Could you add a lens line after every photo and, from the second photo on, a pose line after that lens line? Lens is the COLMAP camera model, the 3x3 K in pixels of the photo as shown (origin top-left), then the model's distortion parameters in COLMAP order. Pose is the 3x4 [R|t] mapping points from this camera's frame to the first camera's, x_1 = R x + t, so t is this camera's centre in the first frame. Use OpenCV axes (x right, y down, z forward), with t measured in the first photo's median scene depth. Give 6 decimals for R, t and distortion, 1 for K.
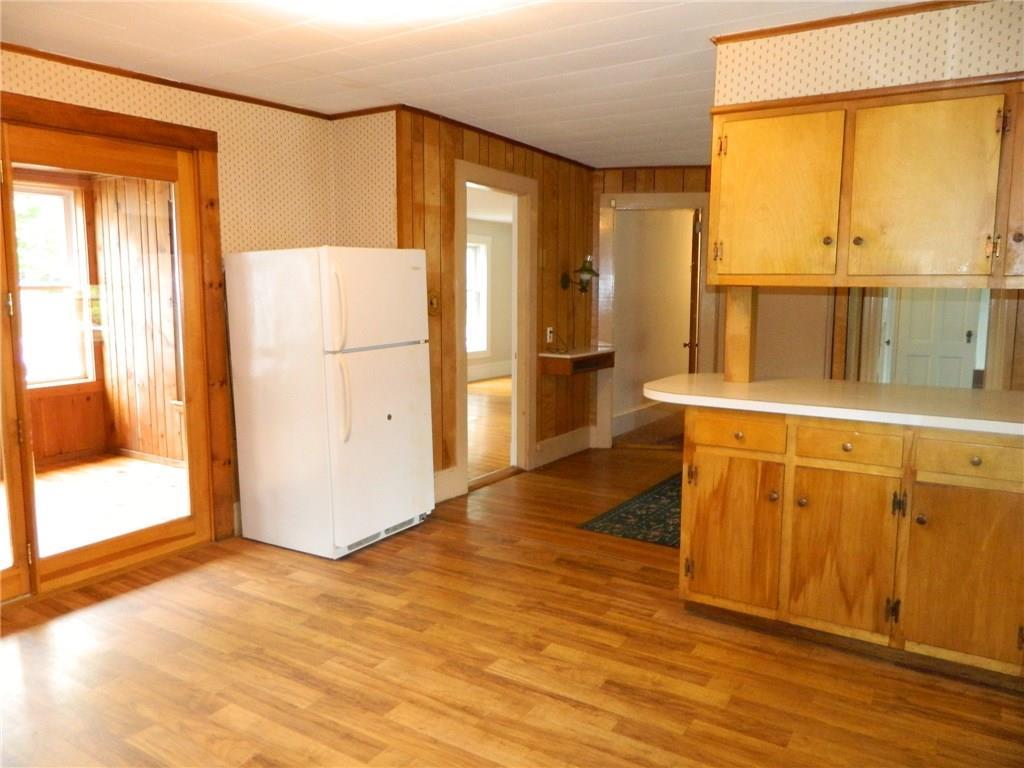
lens RADIAL K [[752.3, 0, 509.2], [0, 752.3, 378.4], [0, 0, 1]] dist [0.002273, -0.003330]
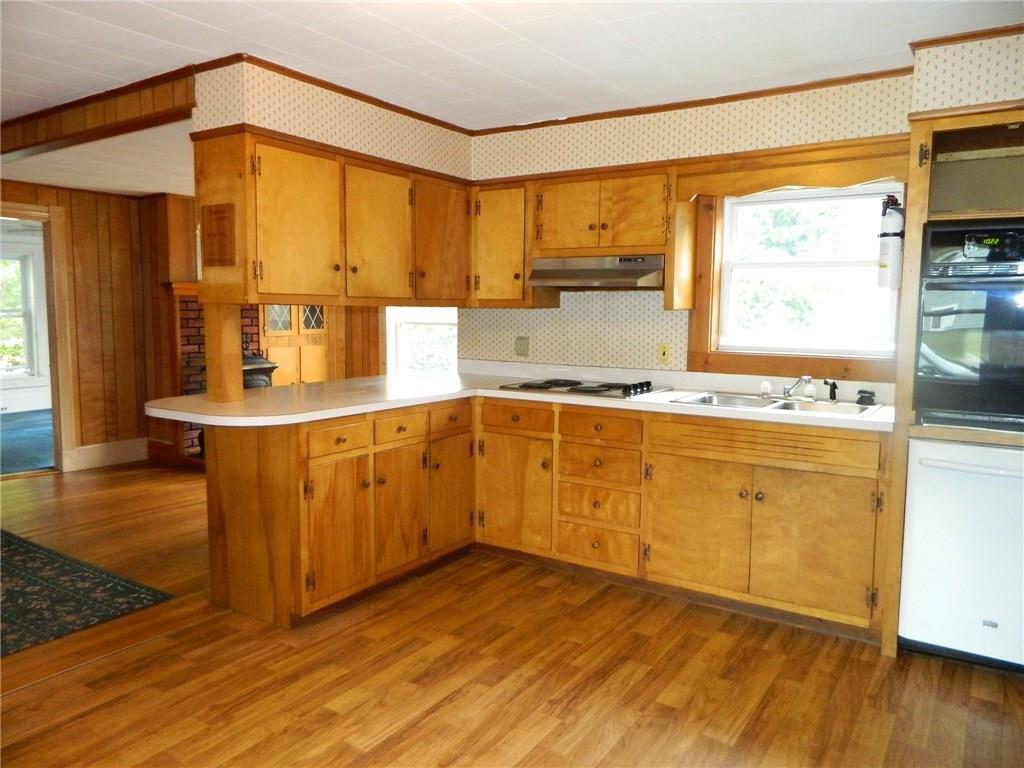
lens RADIAL K [[752.3, 0, 509.2], [0, 752.3, 378.4], [0, 0, 1]] dist [0.002273, -0.003330]
pose [[0.019806, -0.100970, 0.994692, -0.814070], [0.110986, 0.988961, 0.098178, -0.099042], [-0.993625, 0.108452, 0.030793, 0.734280]]
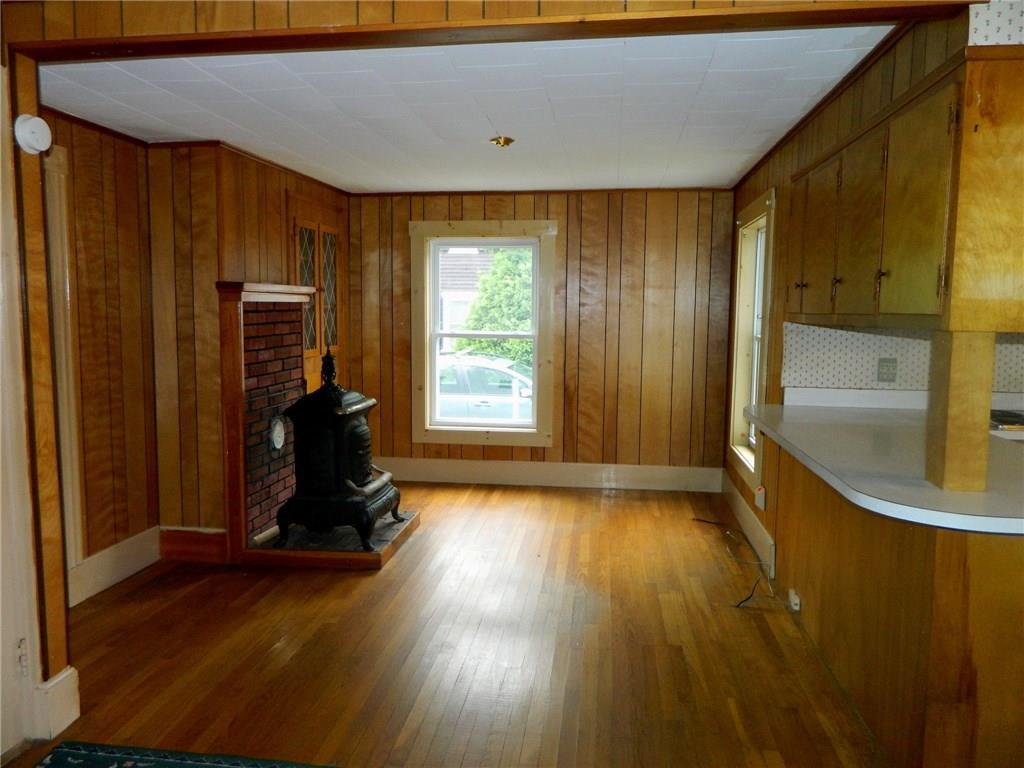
lens RADIAL K [[752.3, 0, 509.2], [0, 752.3, 378.4], [0, 0, 1]] dist [0.002273, -0.003330]
pose [[-0.420427, -0.093857, 0.902459, -0.104389], [0.096195, 0.984419, 0.147196, -0.254353], [-0.902213, 0.148697, -0.404848, 1.916353]]
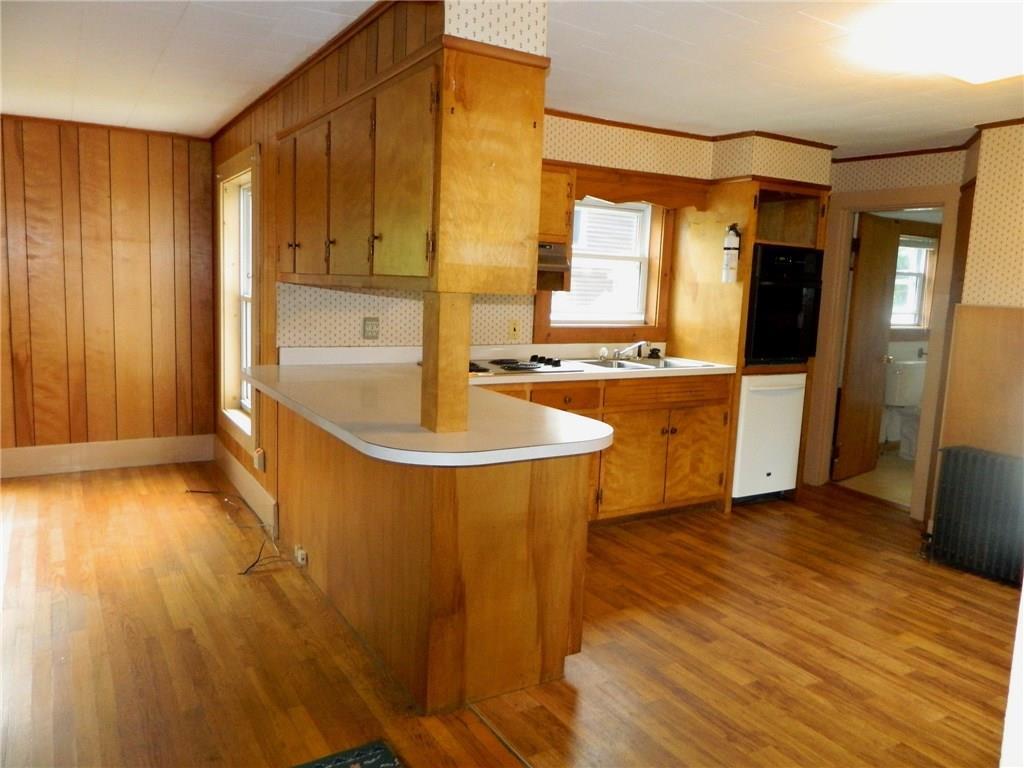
lens RADIAL K [[752.3, 0, 509.2], [0, 752.3, 378.4], [0, 0, 1]] dist [0.002273, -0.003330]
pose [[-0.891264, -0.096172, 0.443170, -0.065896], [0.012186, 0.971822, 0.235400, -0.251463], [-0.453321, 0.215204, -0.864978, 1.920083]]
